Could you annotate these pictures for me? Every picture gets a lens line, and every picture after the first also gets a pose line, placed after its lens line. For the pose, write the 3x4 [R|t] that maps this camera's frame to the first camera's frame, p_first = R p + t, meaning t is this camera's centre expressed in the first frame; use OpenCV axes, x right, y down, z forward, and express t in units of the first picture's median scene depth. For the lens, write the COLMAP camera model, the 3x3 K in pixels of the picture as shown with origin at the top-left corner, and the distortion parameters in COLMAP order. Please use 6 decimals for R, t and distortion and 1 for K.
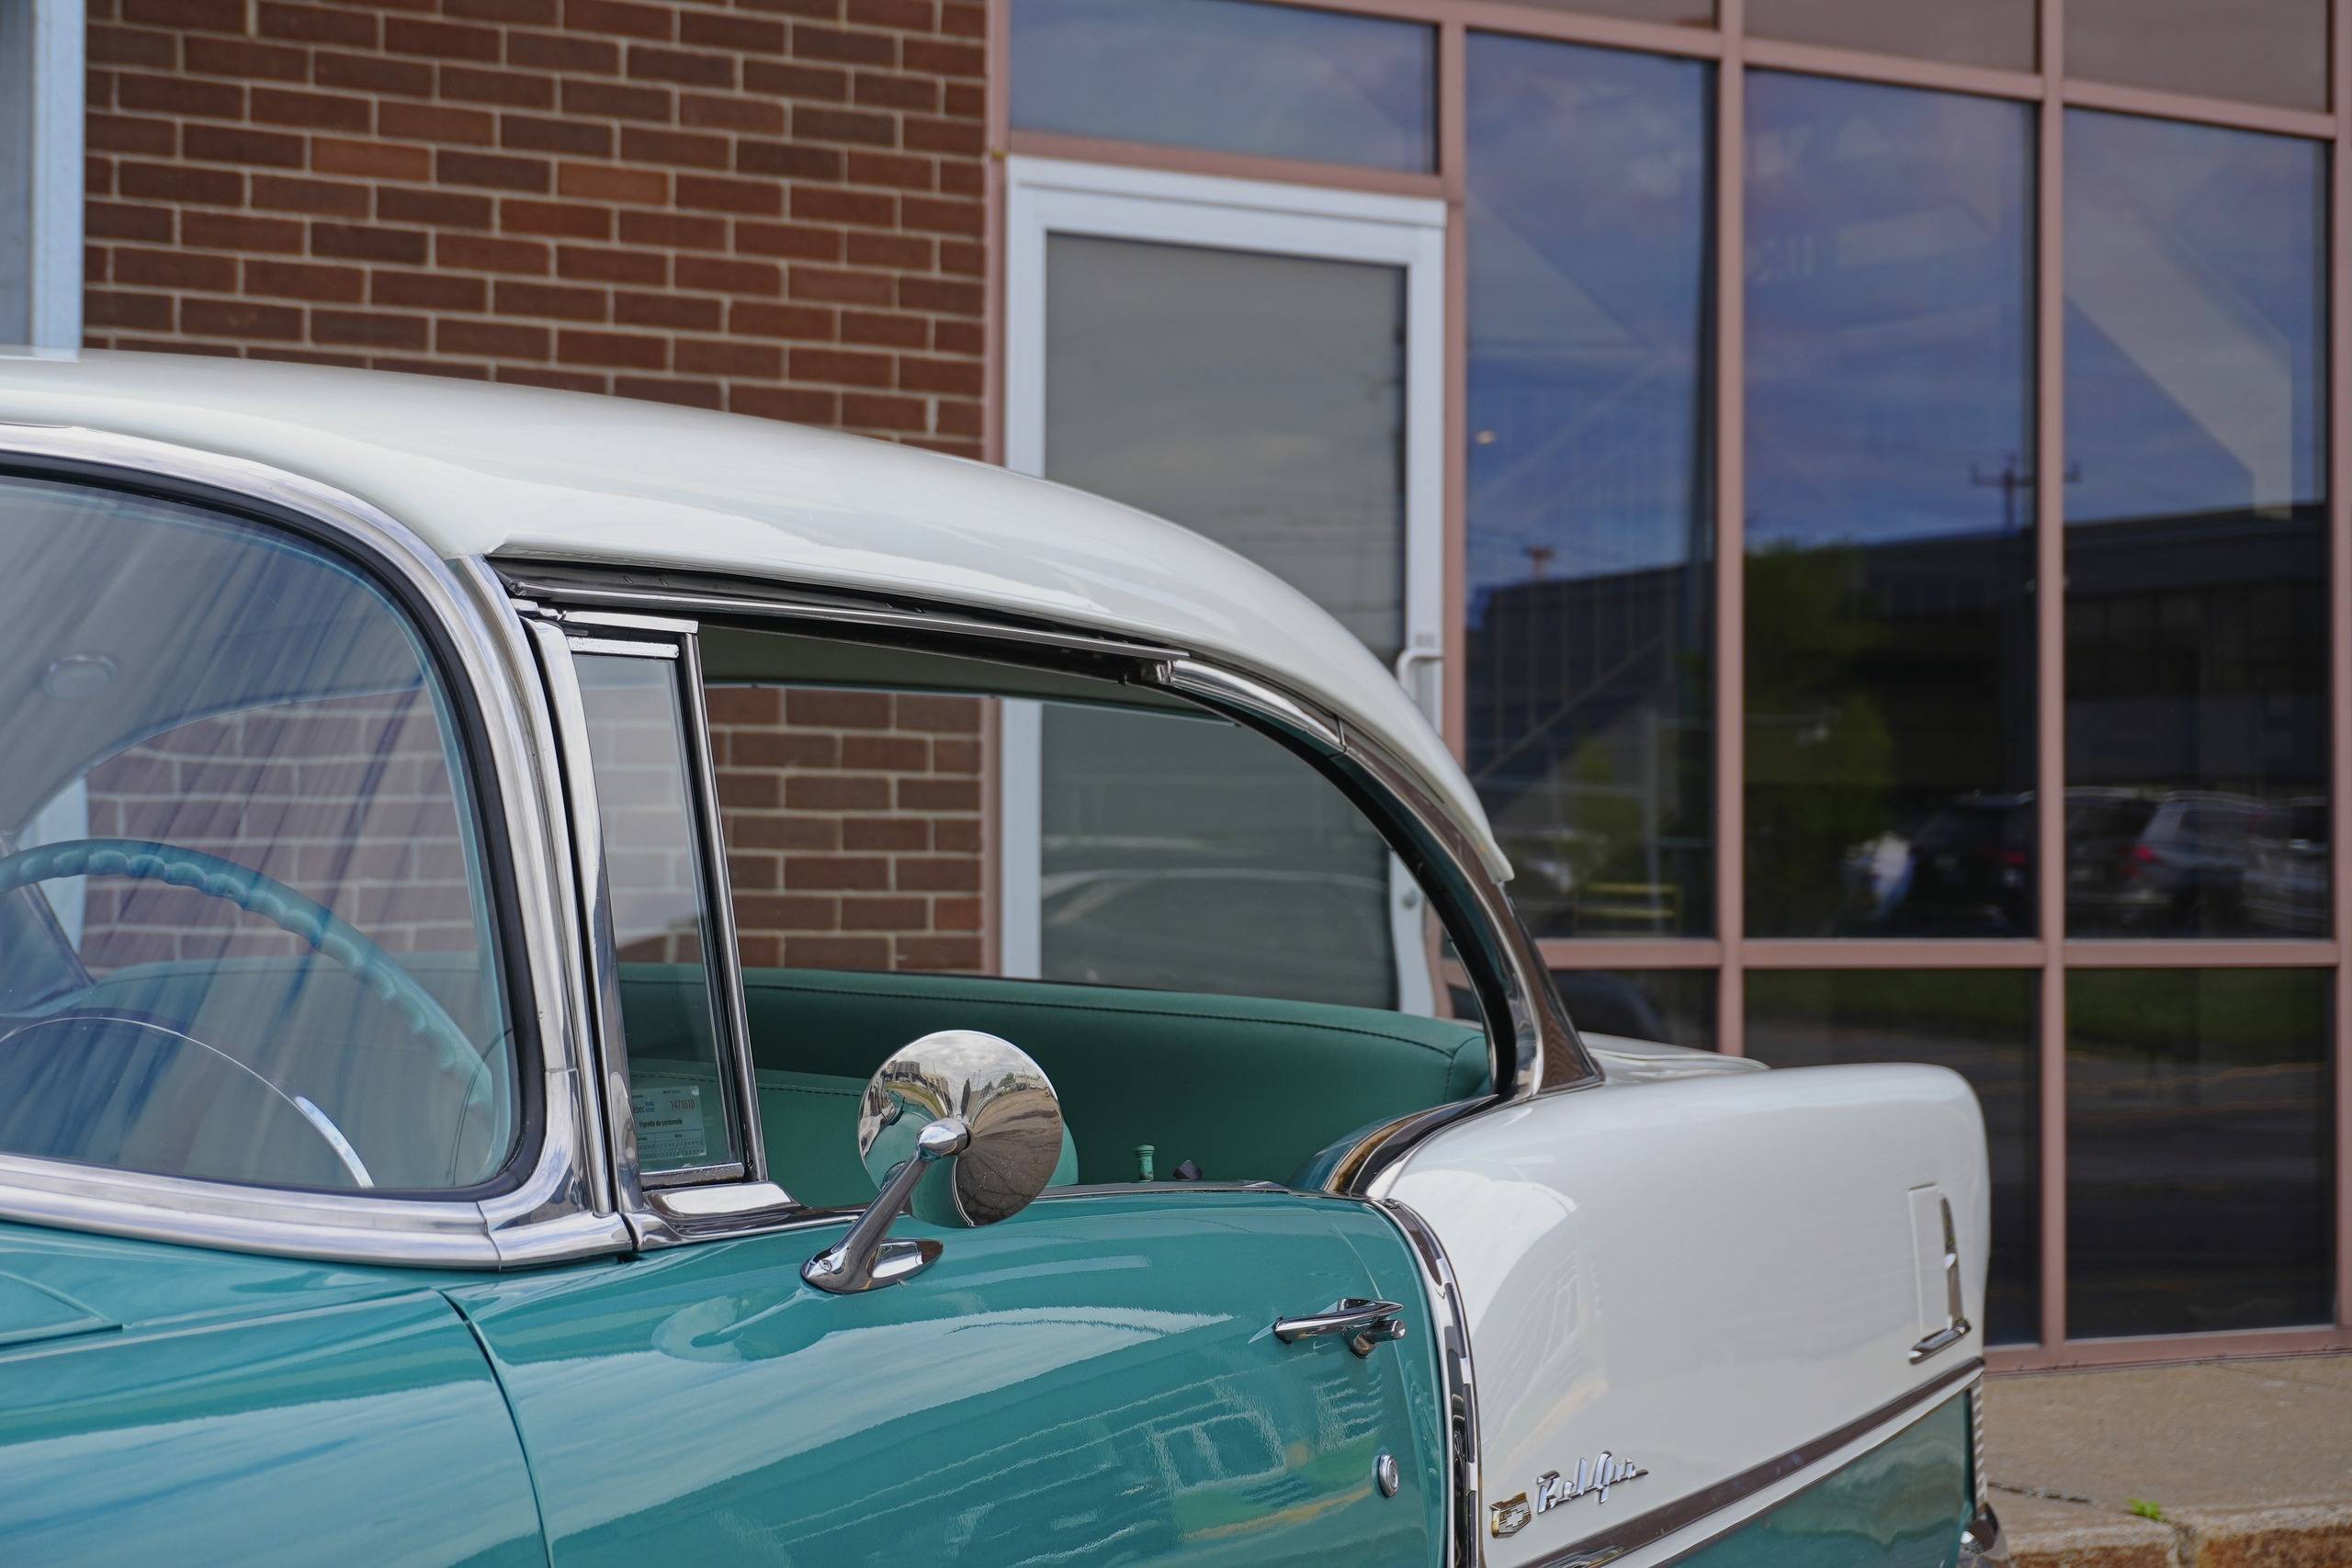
lens RADIAL K [[4780.3, 0, 1190.3], [0, 4780.3, 794.2], [0, 0, 1]] dist [0.008302, 0.228146]
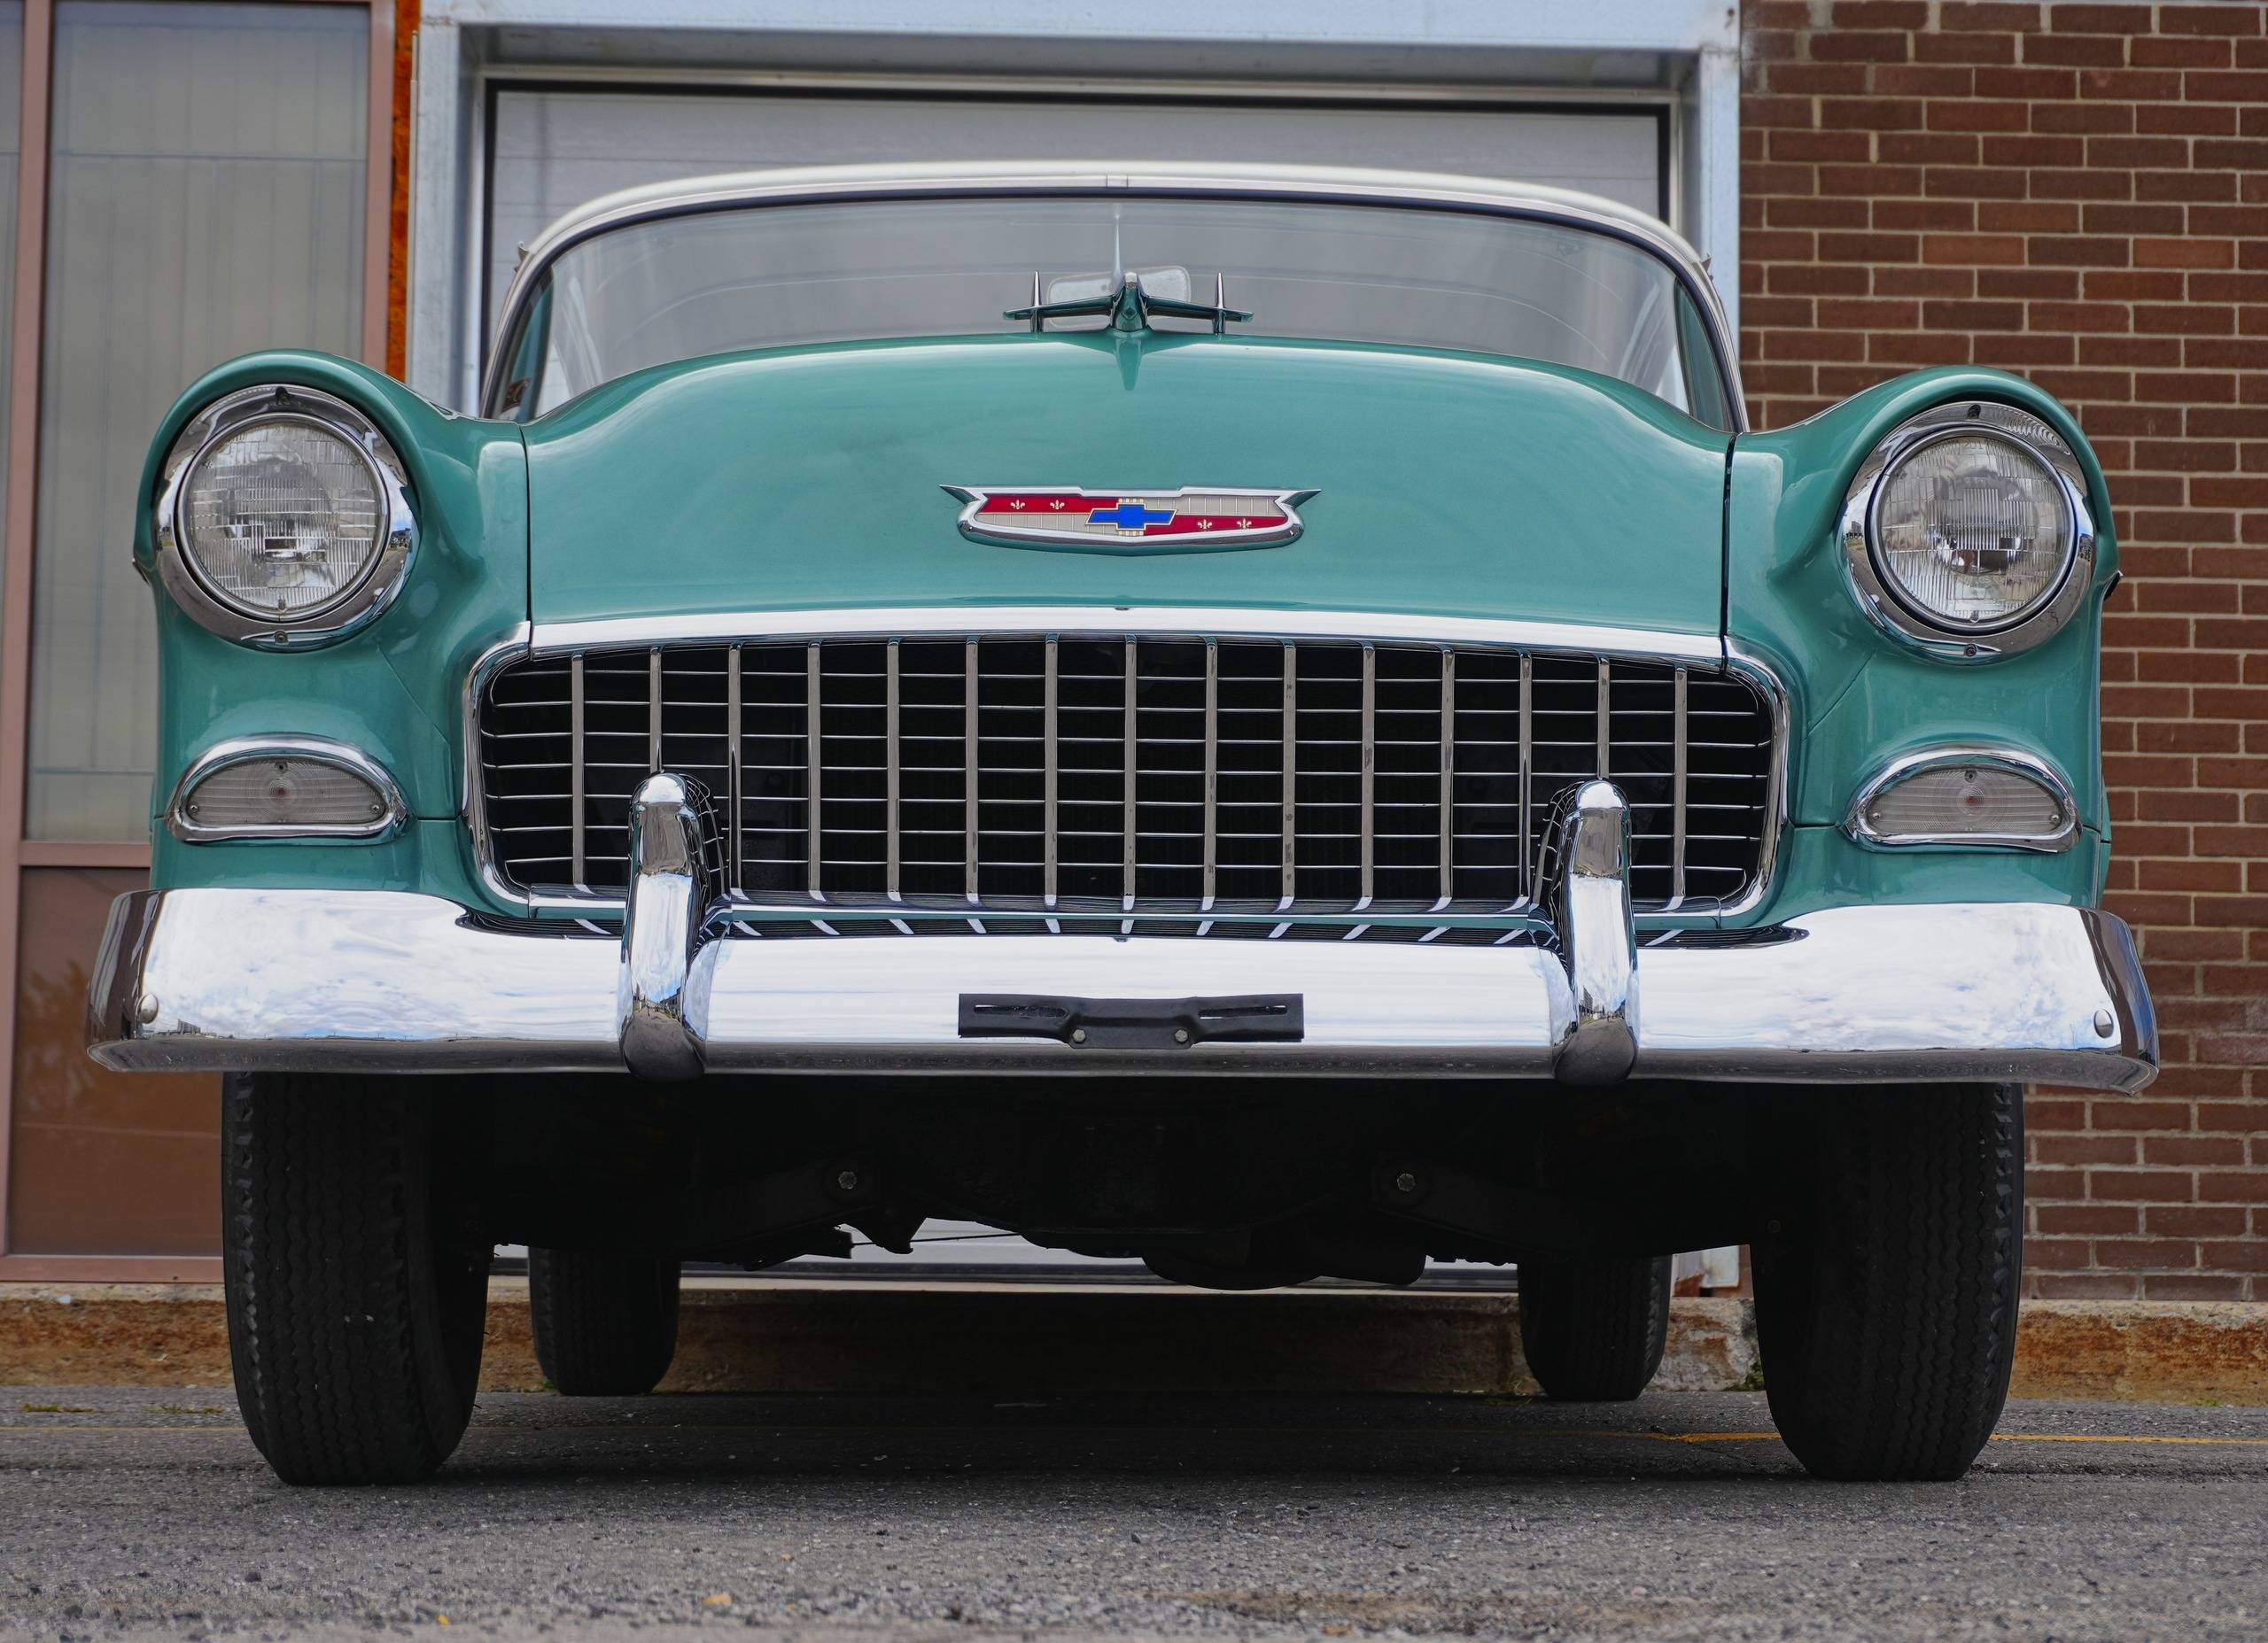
lens RADIAL K [[5350.7, 0, 1234.1], [0, 5350.7, 837.1], [0, 0, 1]] dist [0.005177, 0.586650]
pose [[0.865258, -0.051137, -0.498712, 0.342506], [0.009439, 0.996270, -0.085779, 0.135418], [0.501238, 0.069513, 0.862513, -0.292779]]
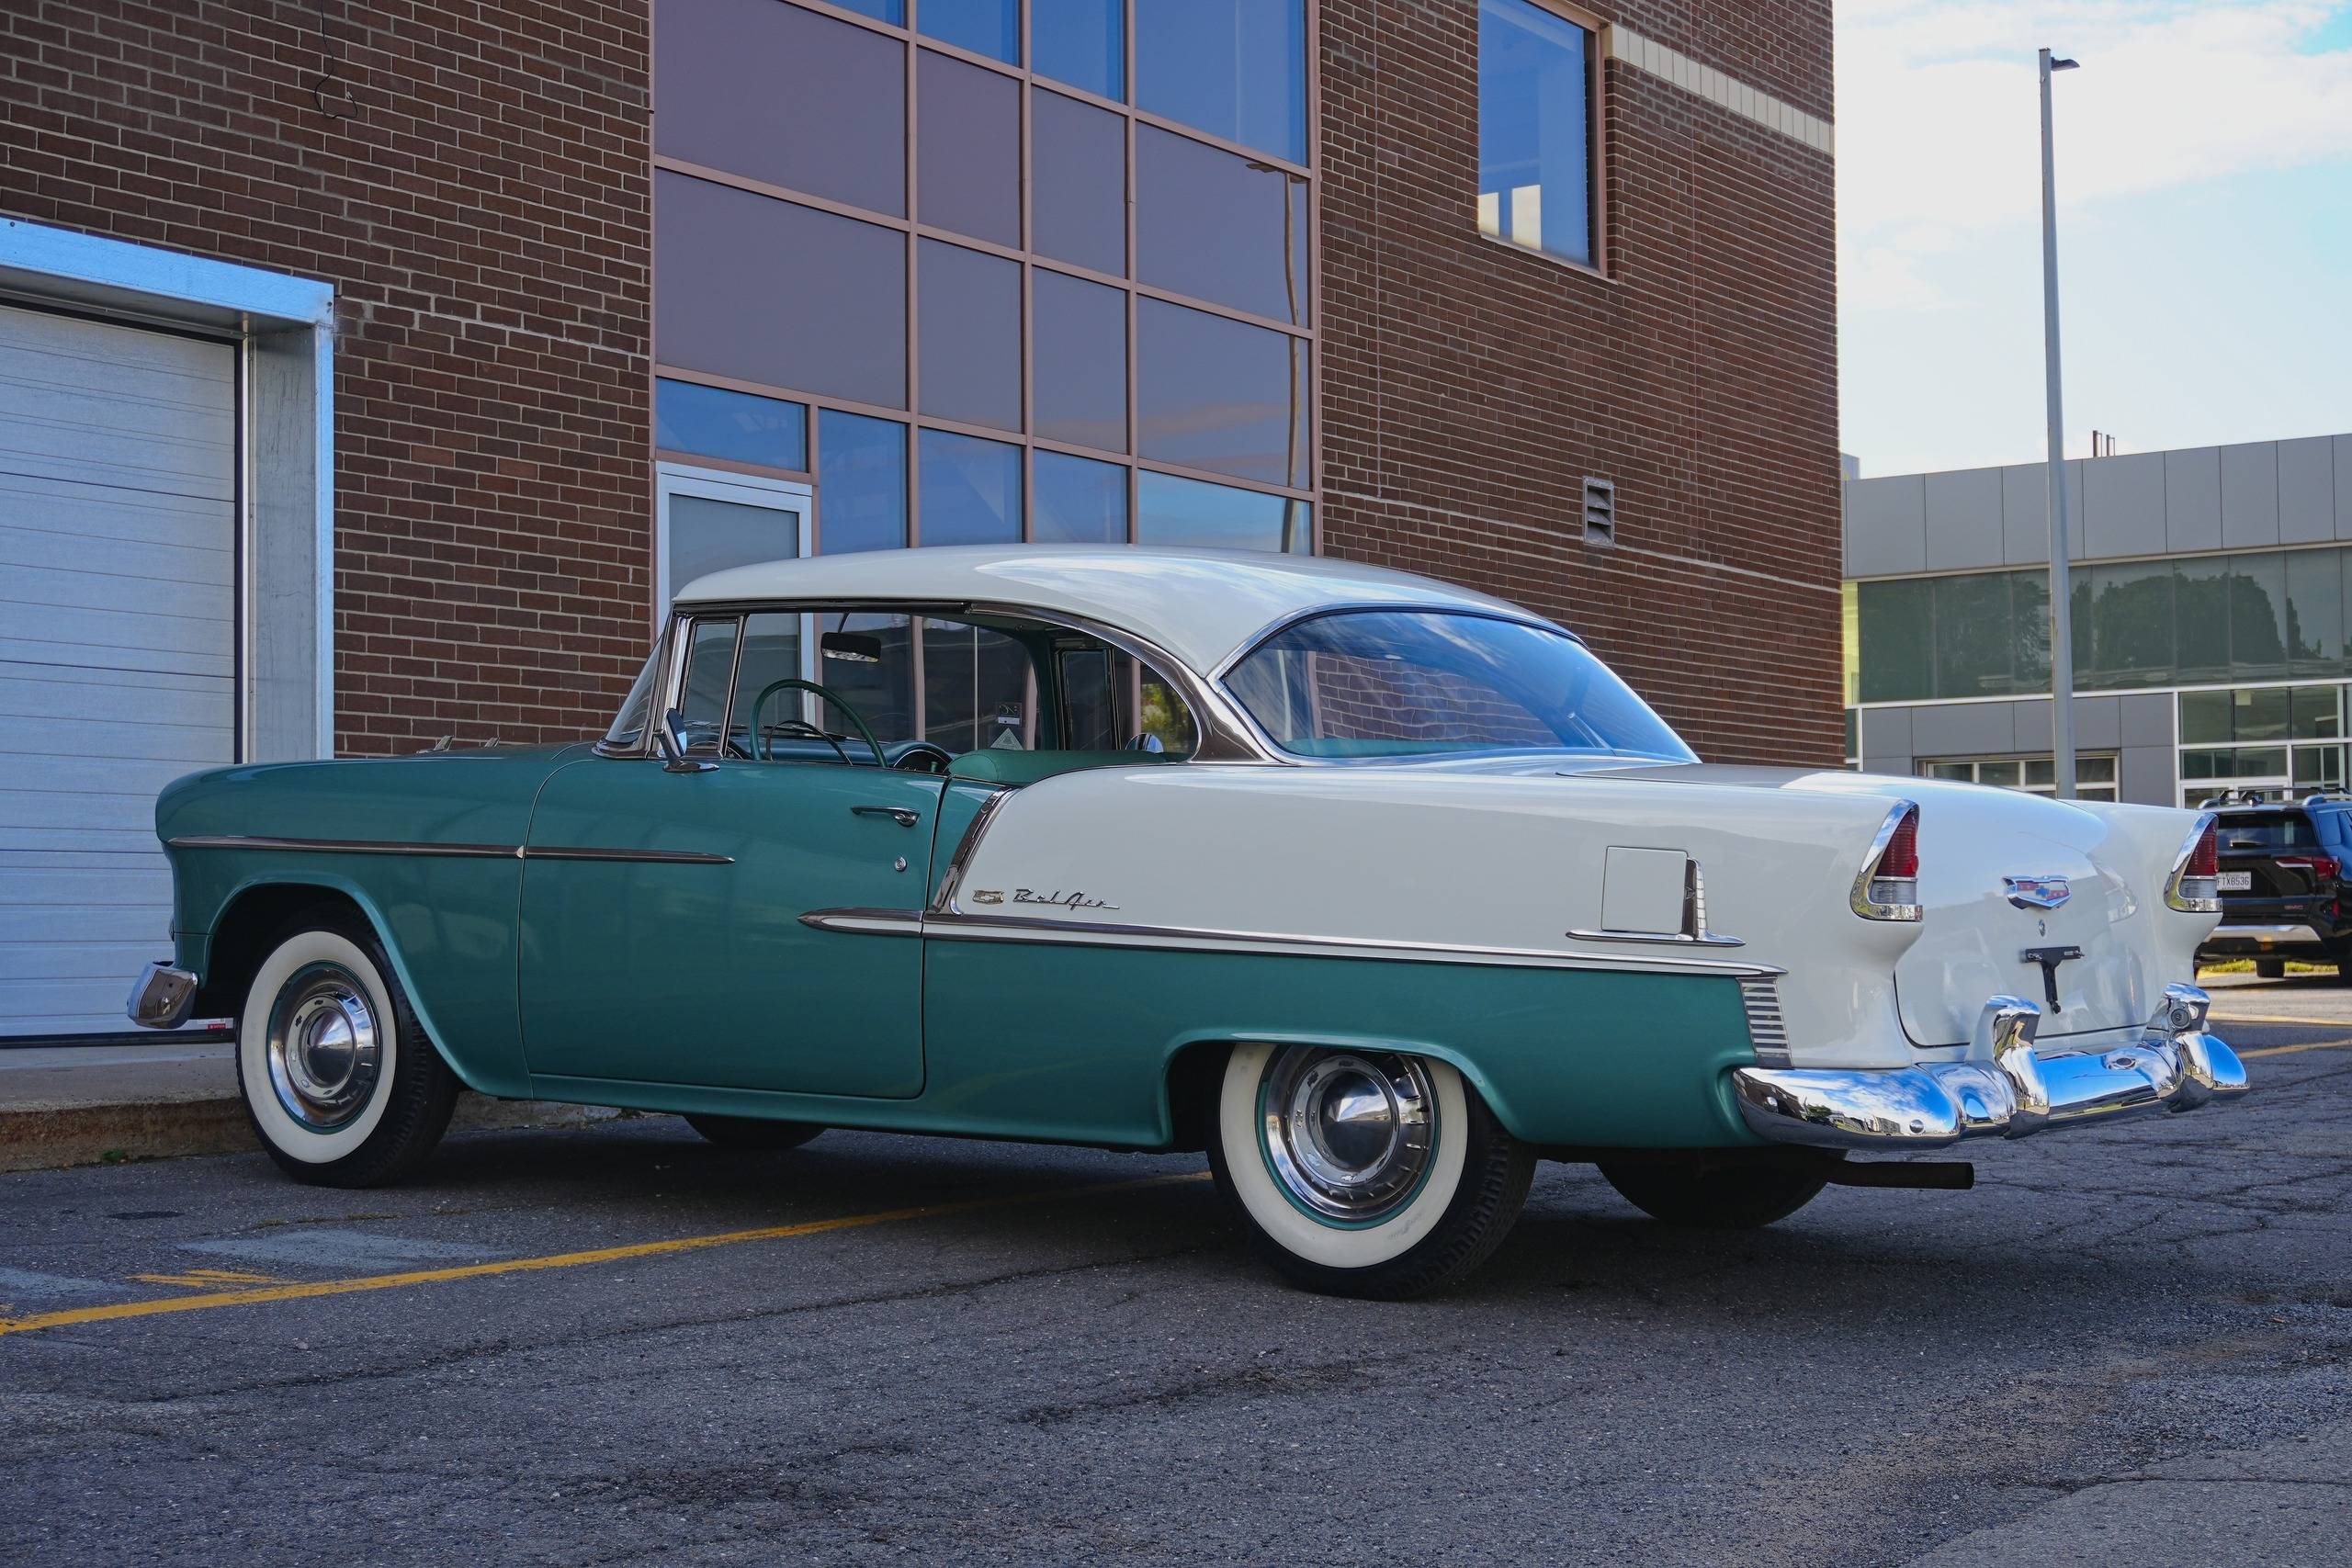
lens RADIAL K [[3355.6, 0, 1164.4], [0, 3355.6, 809.4], [0, 0, 1]] dist [0.004614, -0.003872]
pose [[0.919717, 0.002460, 0.392575, -0.457302], [-0.000419, 0.999986, -0.005285, 0.040970], [-0.392583, 0.004696, 0.919705, -0.570620]]
